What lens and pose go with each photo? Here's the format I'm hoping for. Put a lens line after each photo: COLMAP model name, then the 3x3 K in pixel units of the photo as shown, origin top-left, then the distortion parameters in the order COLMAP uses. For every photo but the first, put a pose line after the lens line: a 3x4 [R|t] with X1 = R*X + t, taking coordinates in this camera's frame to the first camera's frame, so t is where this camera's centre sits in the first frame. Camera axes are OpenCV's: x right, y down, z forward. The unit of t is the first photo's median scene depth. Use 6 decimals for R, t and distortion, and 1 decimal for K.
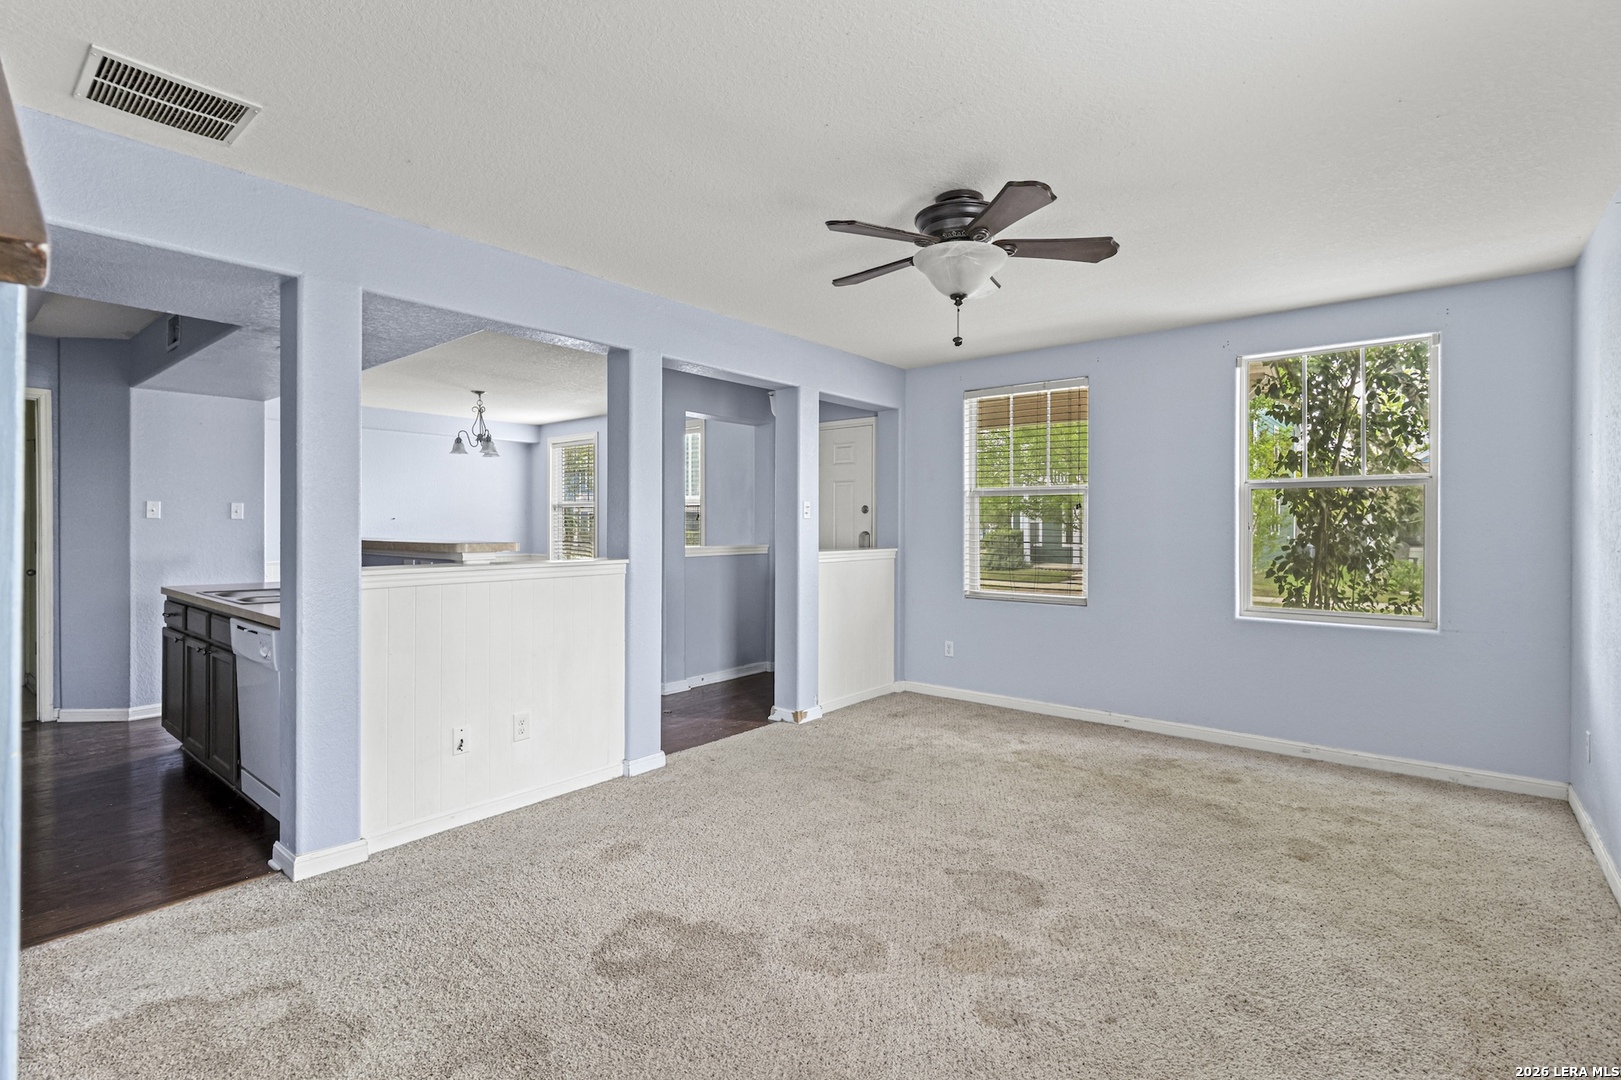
lens RADIAL K [[752.7, 0, 815.6], [0, 752.7, 528.8], [0, 0, 1]] dist [0.004959, -0.002133]
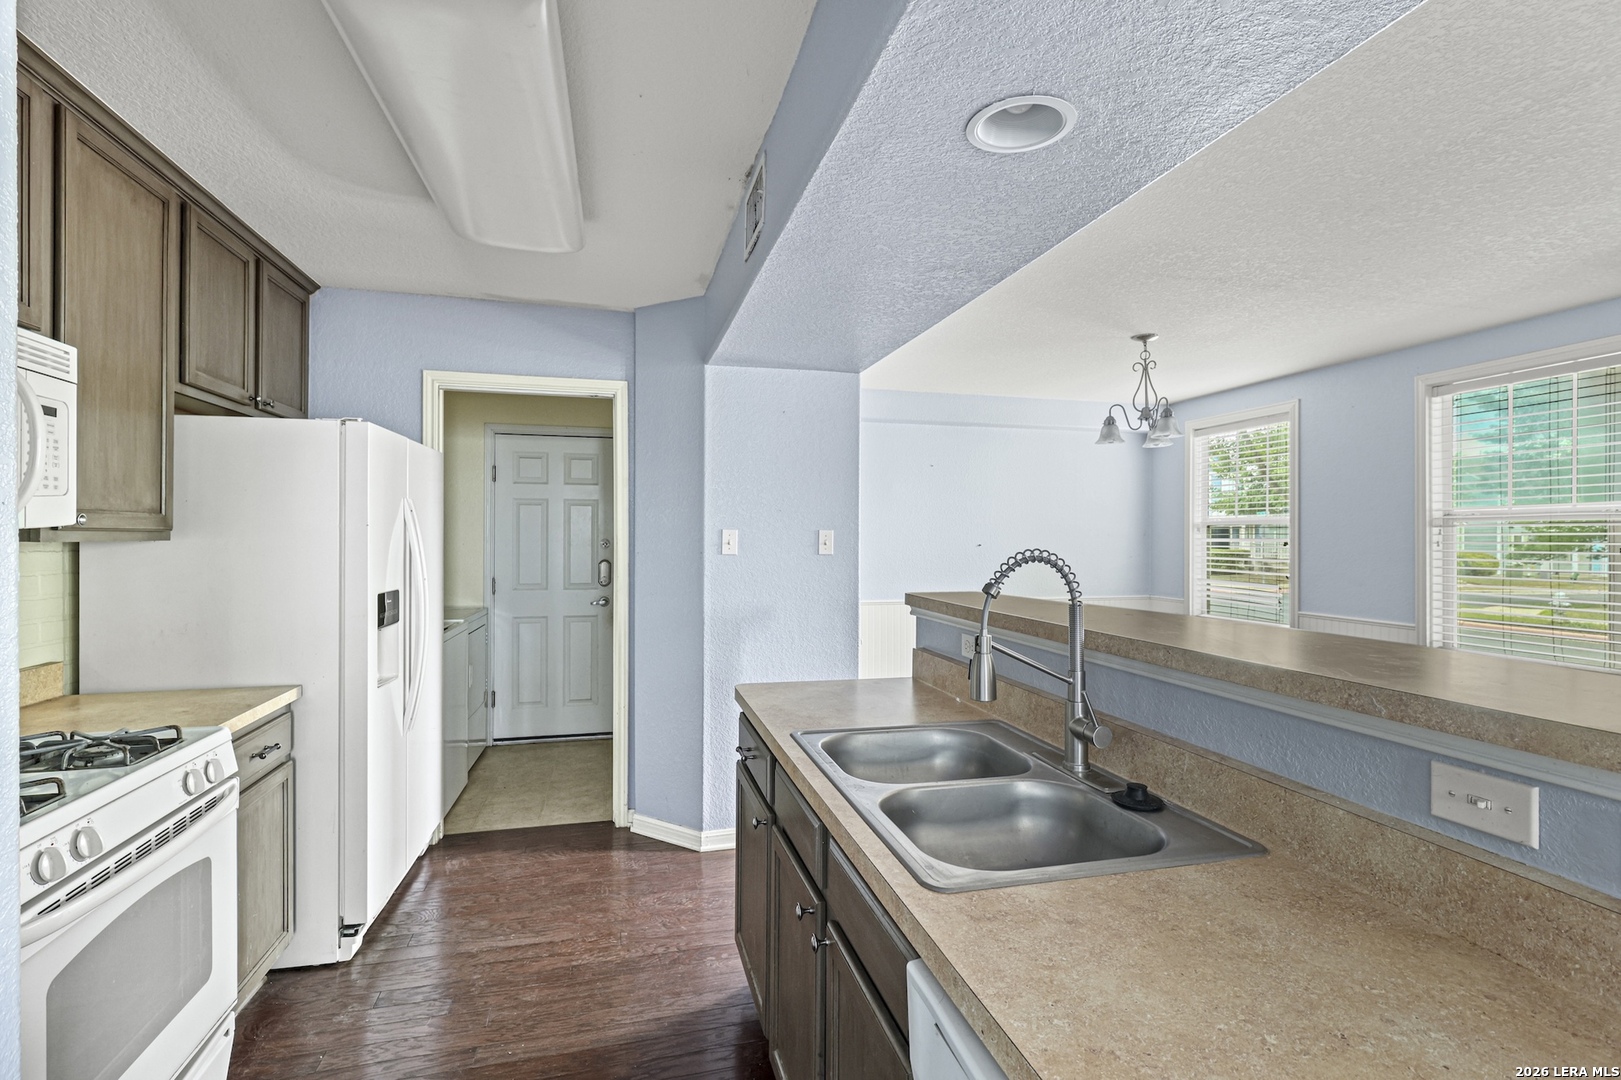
lens RADIAL K [[752.7, 0, 808.4], [0, 752.7, 538.3], [0, 0, 1]] dist [0.004959, -0.002133]
pose [[0.809186, 0.000717, -0.587552, -0.430020], [-0.003981, 0.999983, -0.004262, -0.026664], [0.587539, 0.005787, 0.809175, 0.502745]]
